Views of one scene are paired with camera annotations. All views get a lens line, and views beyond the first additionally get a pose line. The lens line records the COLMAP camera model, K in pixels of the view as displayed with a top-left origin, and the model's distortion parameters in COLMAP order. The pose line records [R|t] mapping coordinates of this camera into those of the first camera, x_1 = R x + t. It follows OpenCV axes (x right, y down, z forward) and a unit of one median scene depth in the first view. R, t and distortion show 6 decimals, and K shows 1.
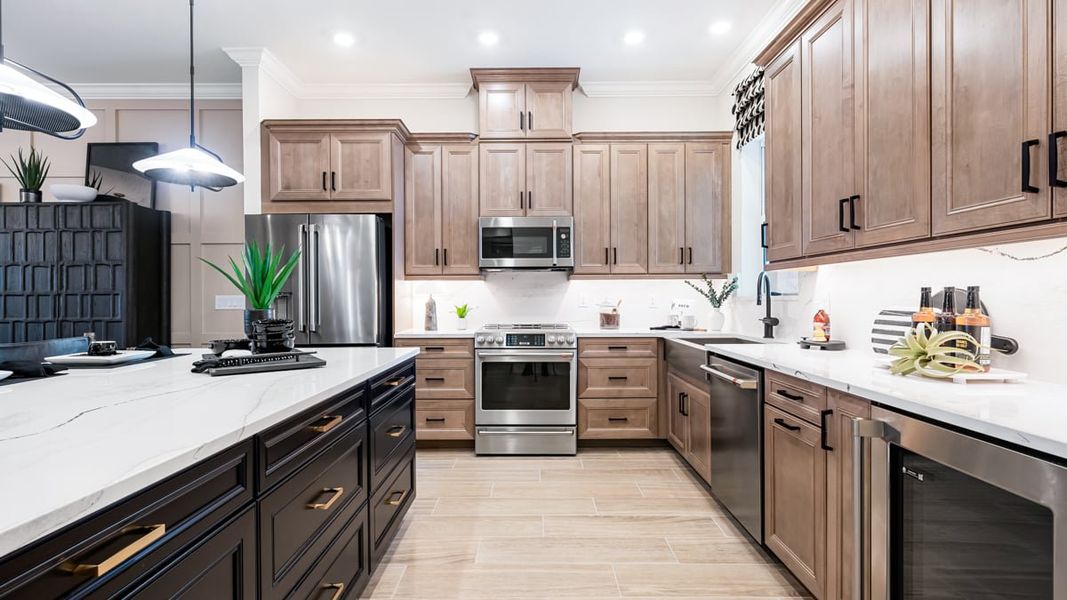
lens RADIAL K [[552.0, 0, 533.5], [0, 552.0, 300.0], [0, 0, 1]] dist [0.001383, 0.000190]
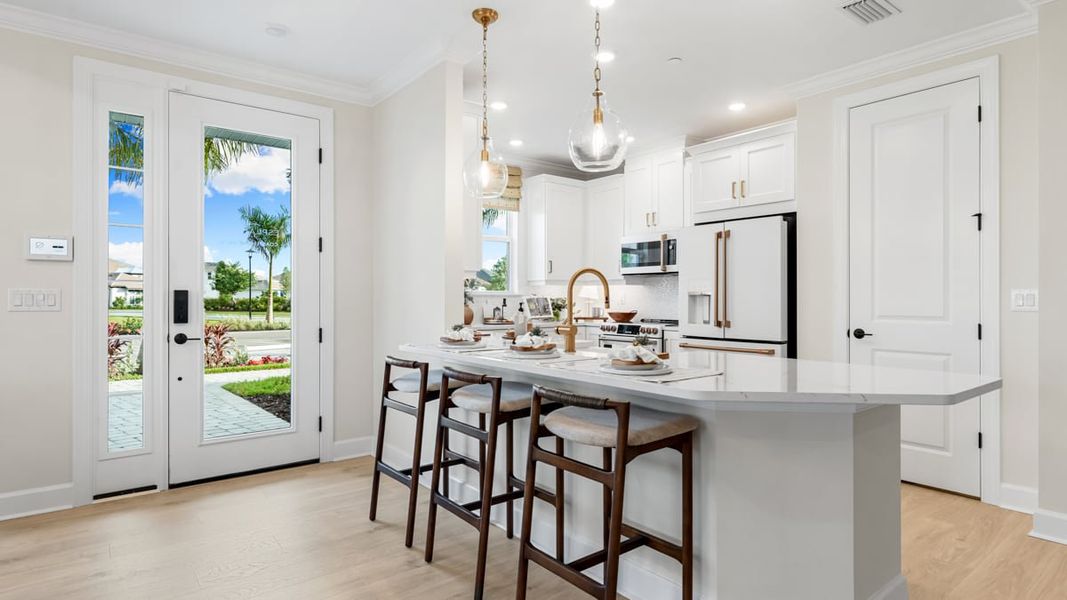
lens RADIAL K [[552.0, 0, 533.5], [0, 552.0, 300.0], [0, 0, 1]] dist [0.001383, 0.000190]
pose [[0.631553, 0.007531, -0.775296, 0.800866], [-0.005685, 0.999971, 0.005083, -0.002665], [0.775312, 0.001198, 0.631578, -0.005248]]
